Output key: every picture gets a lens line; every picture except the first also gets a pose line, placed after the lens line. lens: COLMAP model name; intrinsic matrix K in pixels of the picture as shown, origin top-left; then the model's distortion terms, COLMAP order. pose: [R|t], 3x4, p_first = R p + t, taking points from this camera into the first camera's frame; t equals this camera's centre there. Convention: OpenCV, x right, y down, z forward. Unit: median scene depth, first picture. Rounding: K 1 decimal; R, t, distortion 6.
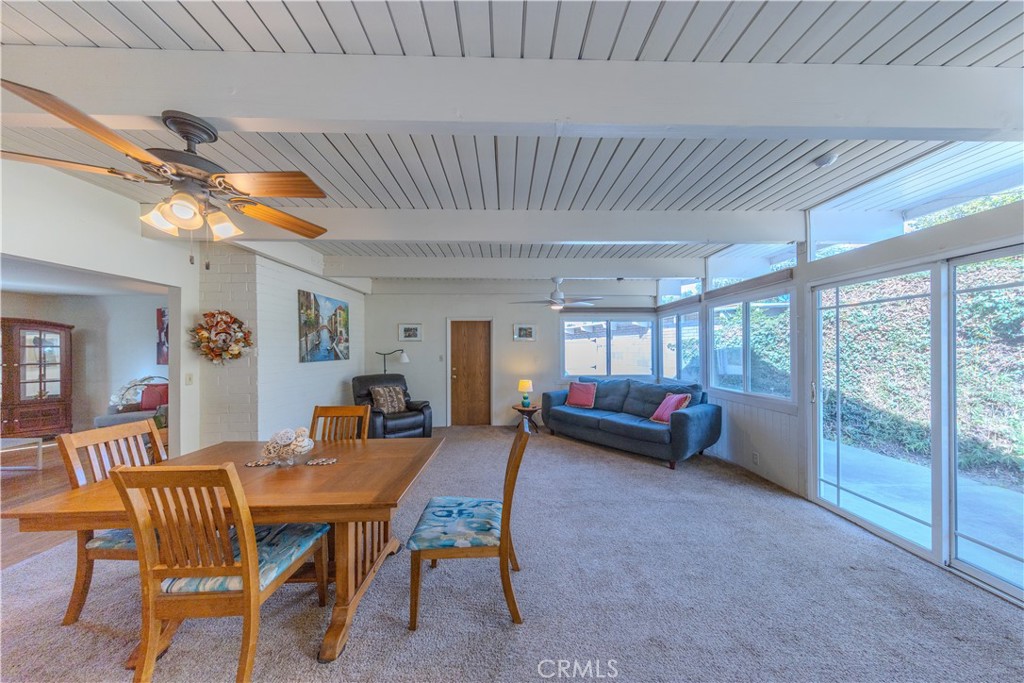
lens RADIAL K [[318.0, 0, 518.5], [0, 318.0, 349.5], [0, 0, 1]] dist [0.005858, -0.000055]
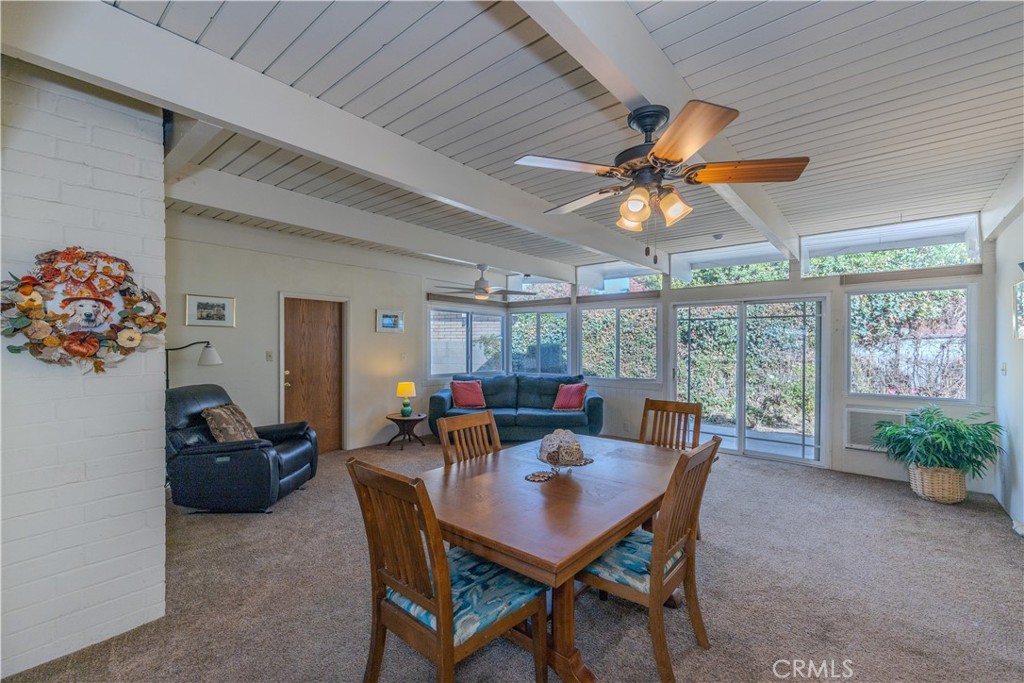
lens RADIAL K [[428.0, 0, 509.4], [0, 428.0, 353.5], [0, 0, 1]] dist [0.002008, 0.000108]
pose [[0.676156, -0.006413, 0.736730, -0.586292], [-0.008070, 0.999838, 0.016110, 0.005713], [-0.736714, -0.016839, 0.675995, 0.093948]]
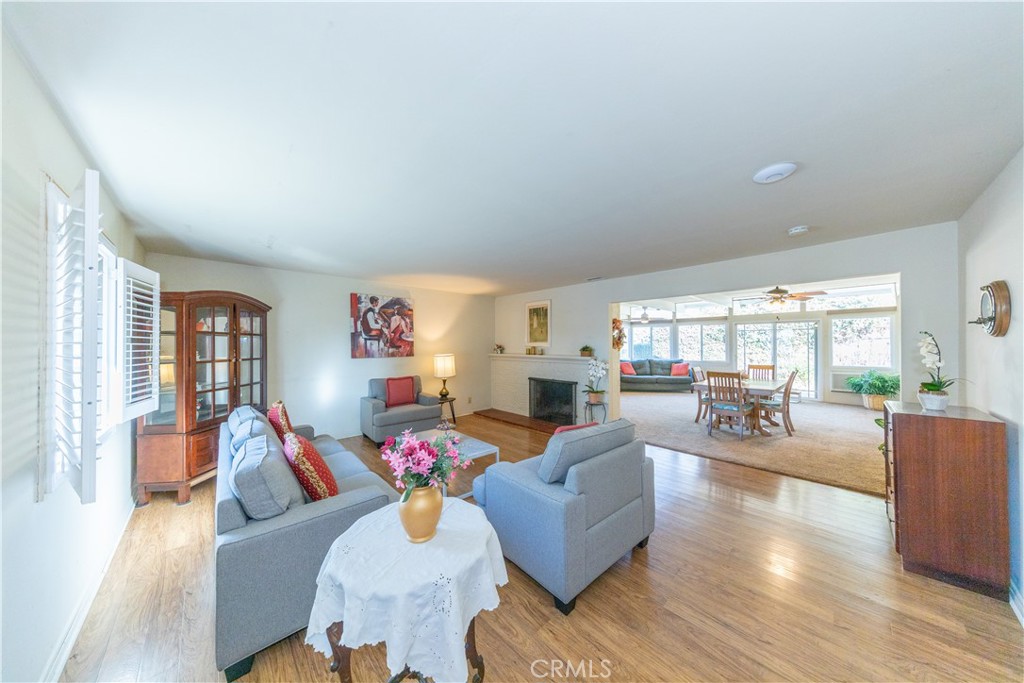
lens RADIAL K [[318.0, 0, 518.5], [0, 318.0, 349.5], [0, 0, 1]] dist [0.005858, -0.000055]
pose [[0.737912, -0.005171, 0.674877, -1.400634], [-0.002682, 0.999940, 0.010595, 0.013633], [-0.674891, -0.009628, 0.737855, 0.068829]]
